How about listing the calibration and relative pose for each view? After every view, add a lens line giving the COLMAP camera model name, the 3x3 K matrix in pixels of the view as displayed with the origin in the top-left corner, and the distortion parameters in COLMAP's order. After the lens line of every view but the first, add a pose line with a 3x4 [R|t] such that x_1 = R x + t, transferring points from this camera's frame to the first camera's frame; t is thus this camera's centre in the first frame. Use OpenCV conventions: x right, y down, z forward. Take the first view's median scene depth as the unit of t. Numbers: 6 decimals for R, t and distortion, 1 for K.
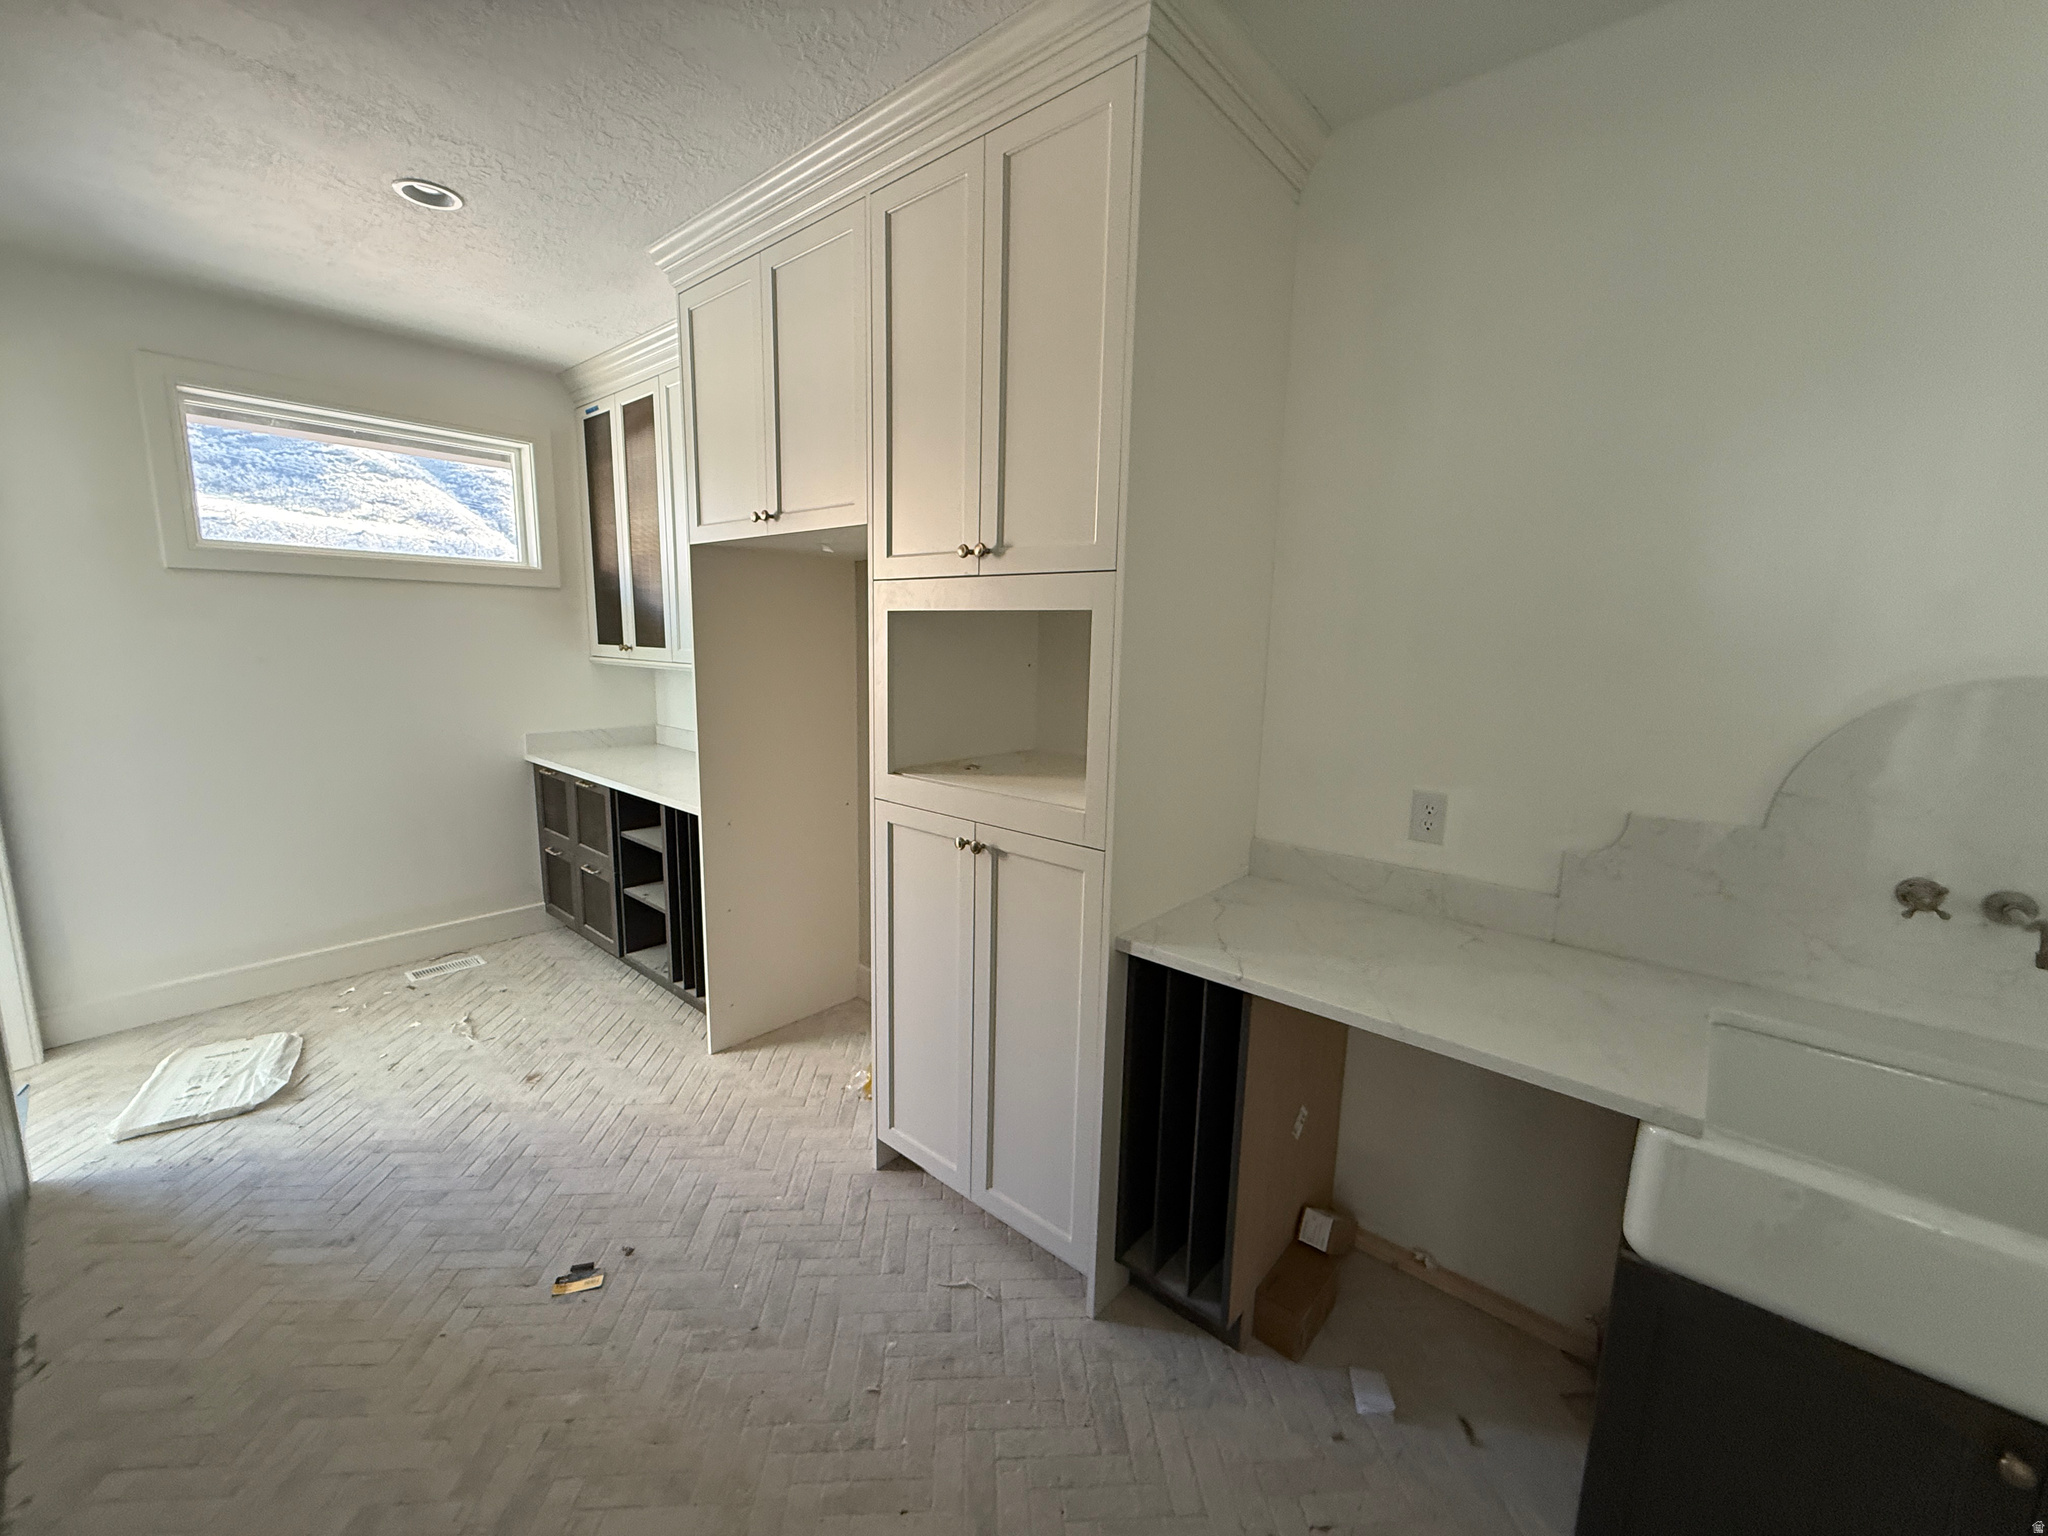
lens RADIAL K [[814.1, 0, 1018.0], [0, 814.1, 766.7], [0, 0, 1]] dist [-0.000710, 0.000550]
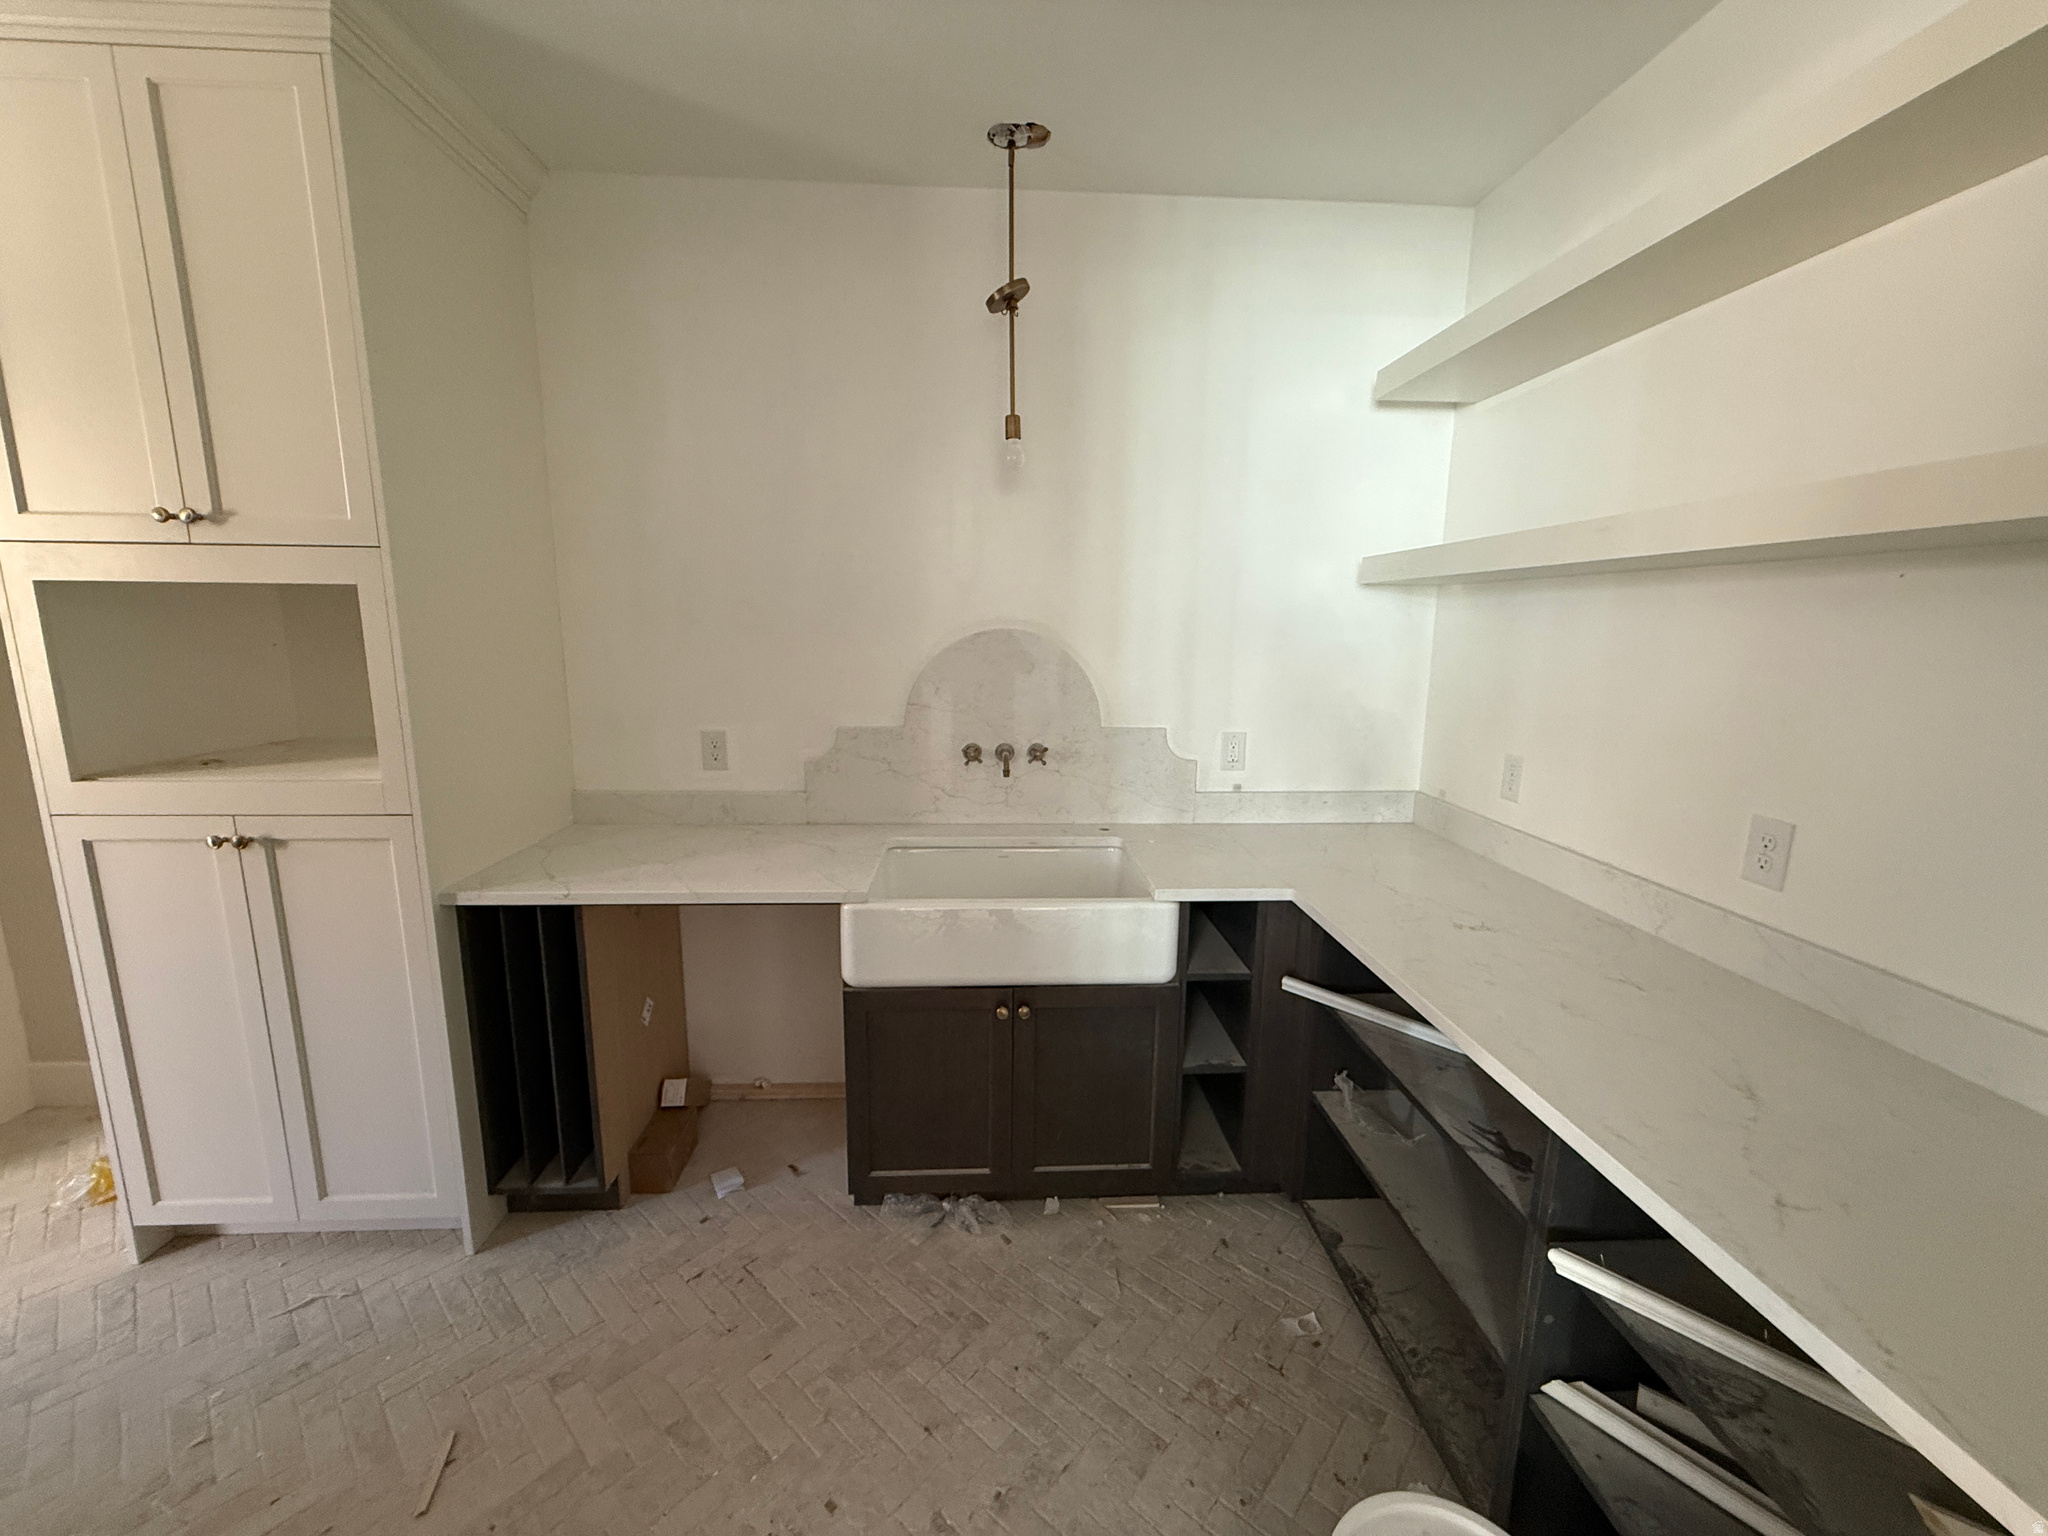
lens RADIAL K [[814.1, 0, 1018.0], [0, 814.1, 766.7], [0, 0, 1]] dist [-0.000710, 0.000550]
pose [[0.719631, -0.133547, 0.681393, -0.035945], [0.116073, 0.990658, 0.071573, 0.053425], [-0.684586, 0.027585, 0.728410, -0.284066]]
